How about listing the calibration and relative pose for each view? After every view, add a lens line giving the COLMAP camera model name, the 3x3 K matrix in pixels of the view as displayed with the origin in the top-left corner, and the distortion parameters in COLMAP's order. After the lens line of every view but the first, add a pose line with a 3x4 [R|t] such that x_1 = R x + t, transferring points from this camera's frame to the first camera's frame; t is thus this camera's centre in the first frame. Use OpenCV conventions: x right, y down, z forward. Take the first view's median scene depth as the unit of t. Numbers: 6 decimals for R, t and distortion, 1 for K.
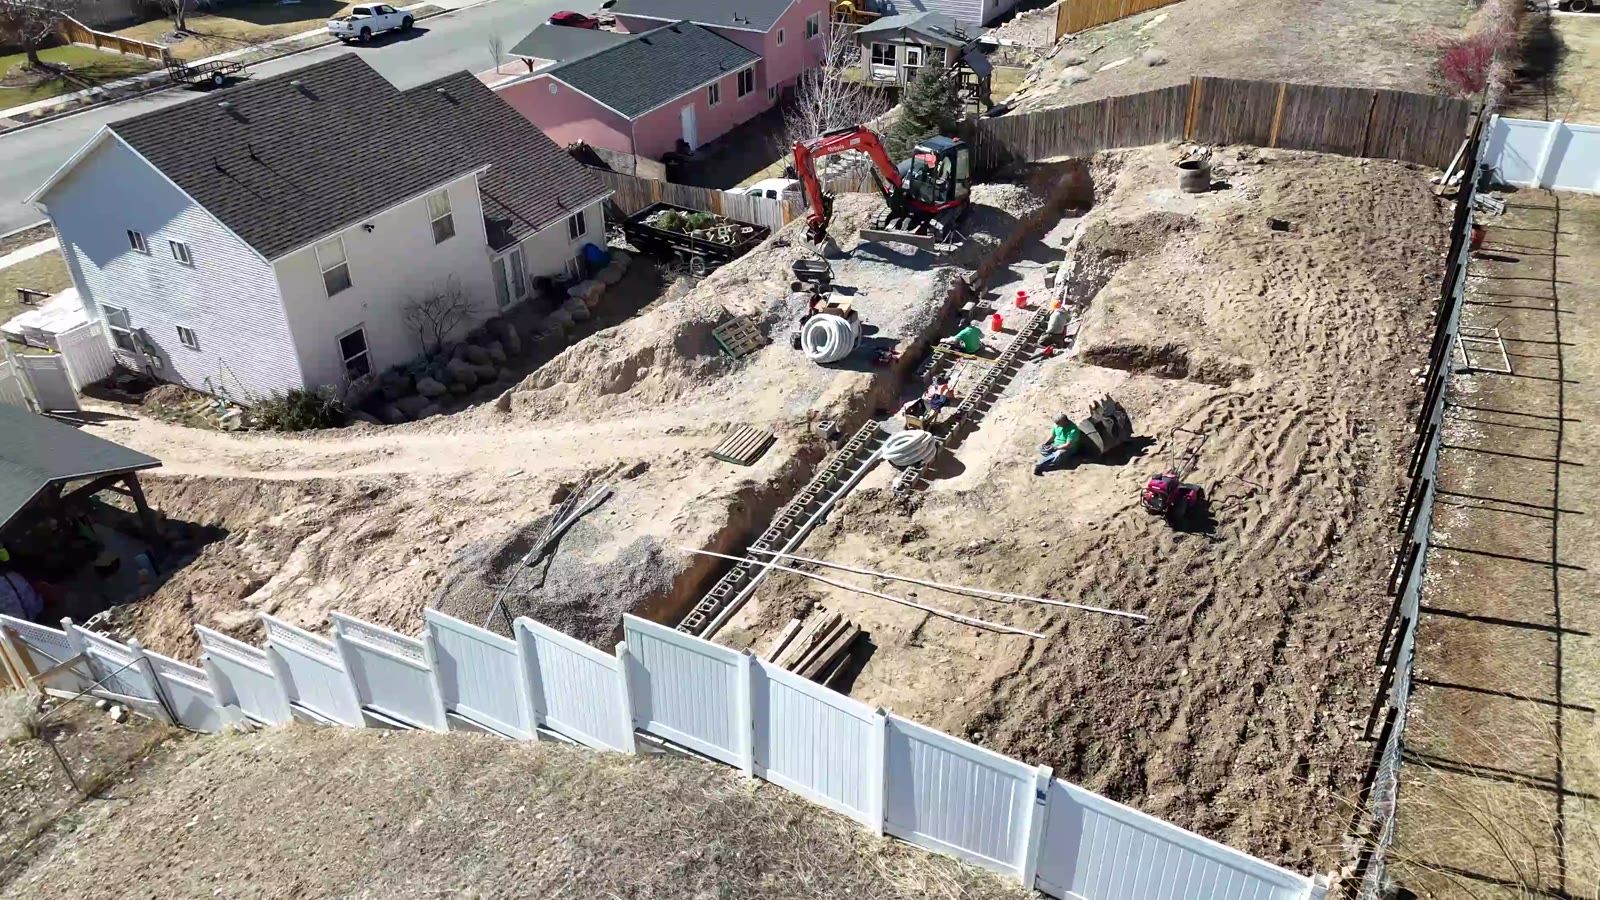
lens RADIAL K [[1164.5, 0, 793.9], [0, 1164.5, 454.8], [0, 0, 1]] dist [0.025452, -0.015540]
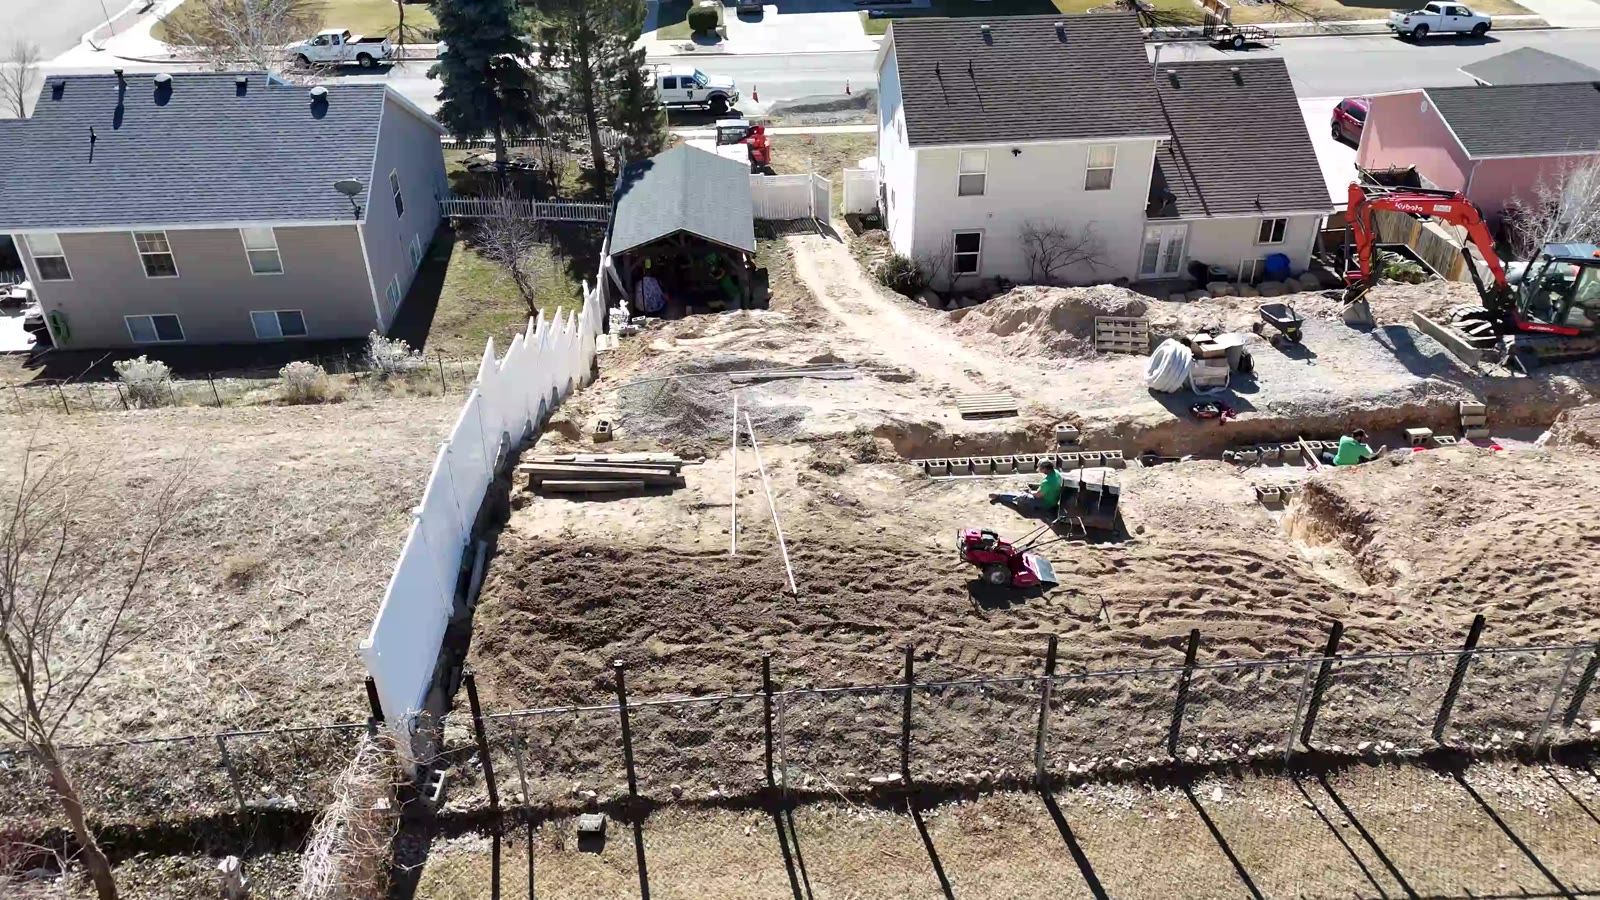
lens RADIAL K [[1164.5, 0, 799.9], [0, 1164.5, 446.7], [0, 0, 1]] dist [0.025452, -0.015540]
pose [[0.515575, 0.448458, -0.730115, 0.499739], [-0.446028, 0.868015, 0.218194, -0.099100], [0.731602, 0.213156, 0.647552, 0.161771]]
